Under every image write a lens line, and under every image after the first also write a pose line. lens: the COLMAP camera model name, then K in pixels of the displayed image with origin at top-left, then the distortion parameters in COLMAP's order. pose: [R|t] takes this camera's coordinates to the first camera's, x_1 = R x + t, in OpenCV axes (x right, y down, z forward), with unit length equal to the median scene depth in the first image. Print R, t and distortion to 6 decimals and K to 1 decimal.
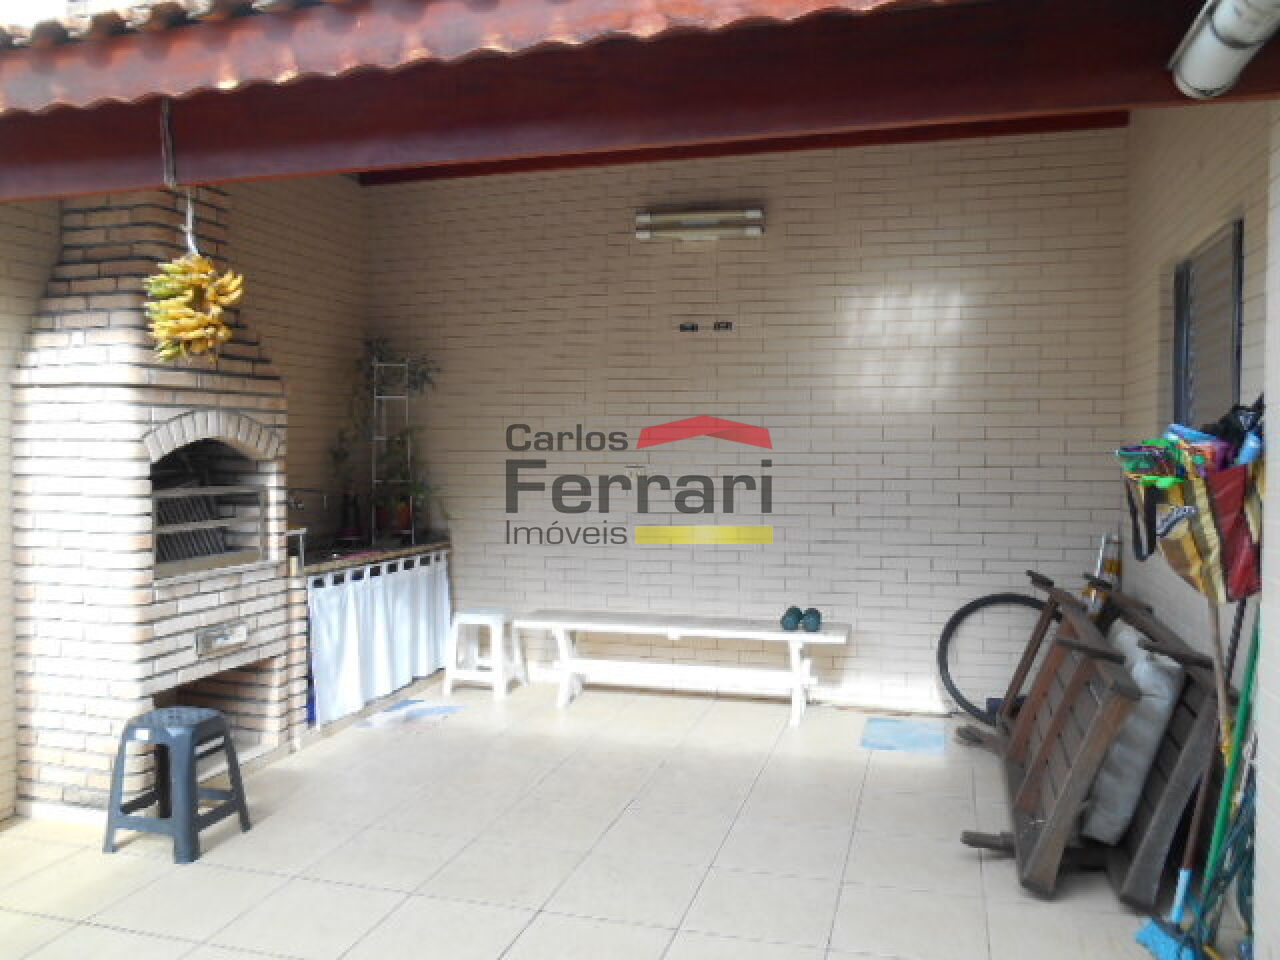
lens RADIAL K [[985.2, 0, 642.8], [0, 985.2, 478.2], [0, 0, 1]] dist [-0.026414, 0.024365]
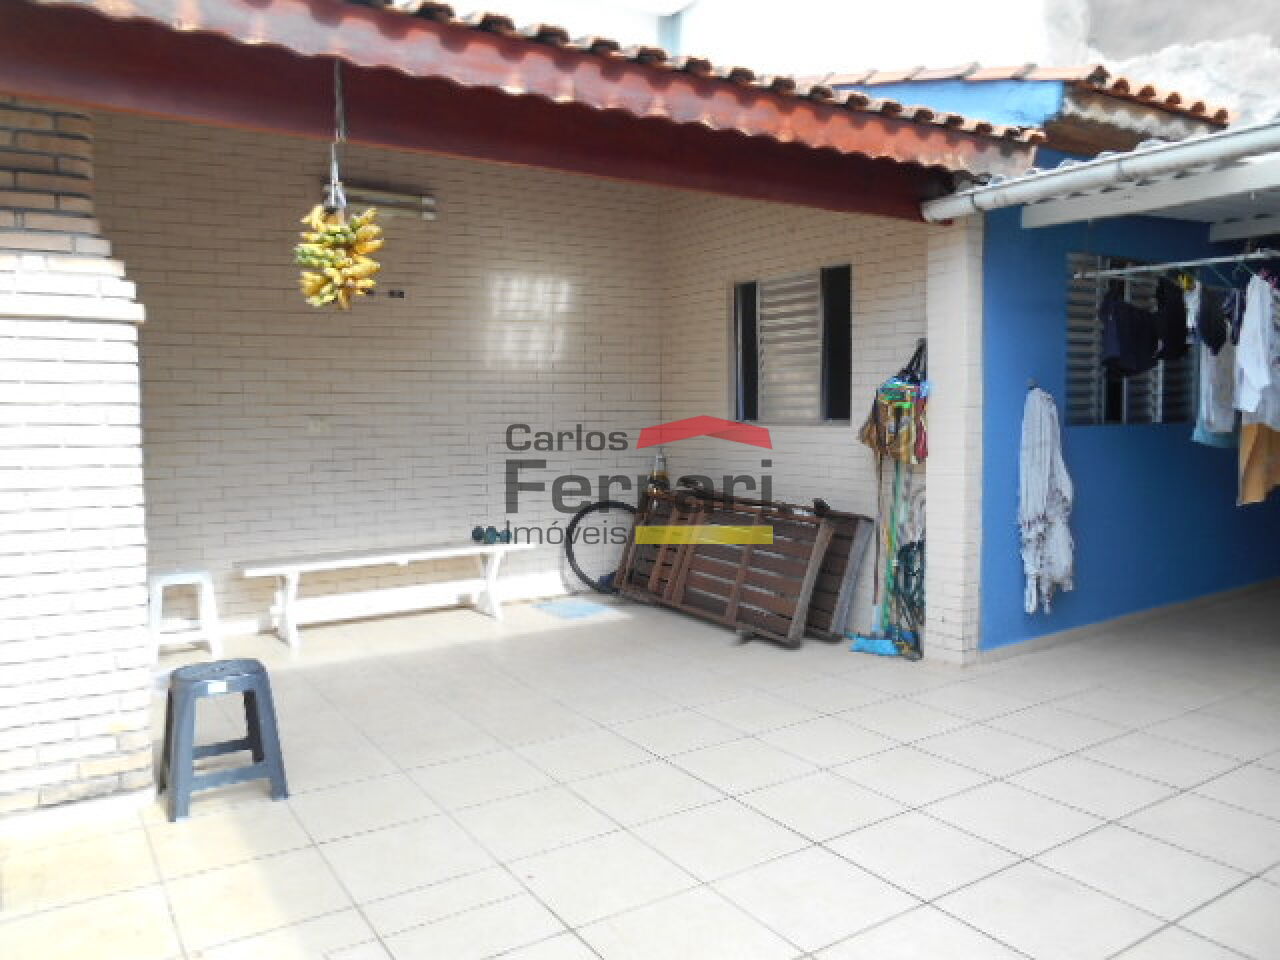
lens RADIAL K [[985.2, 0, 645.2], [0, 985.2, 477.0], [0, 0, 1]] dist [-0.026414, 0.024365]
pose [[0.650107, -0.061444, 0.757354, -0.738348], [0.038491, 0.998108, 0.047937, 0.018711], [-0.758867, -0.002013, 0.651242, 0.037792]]
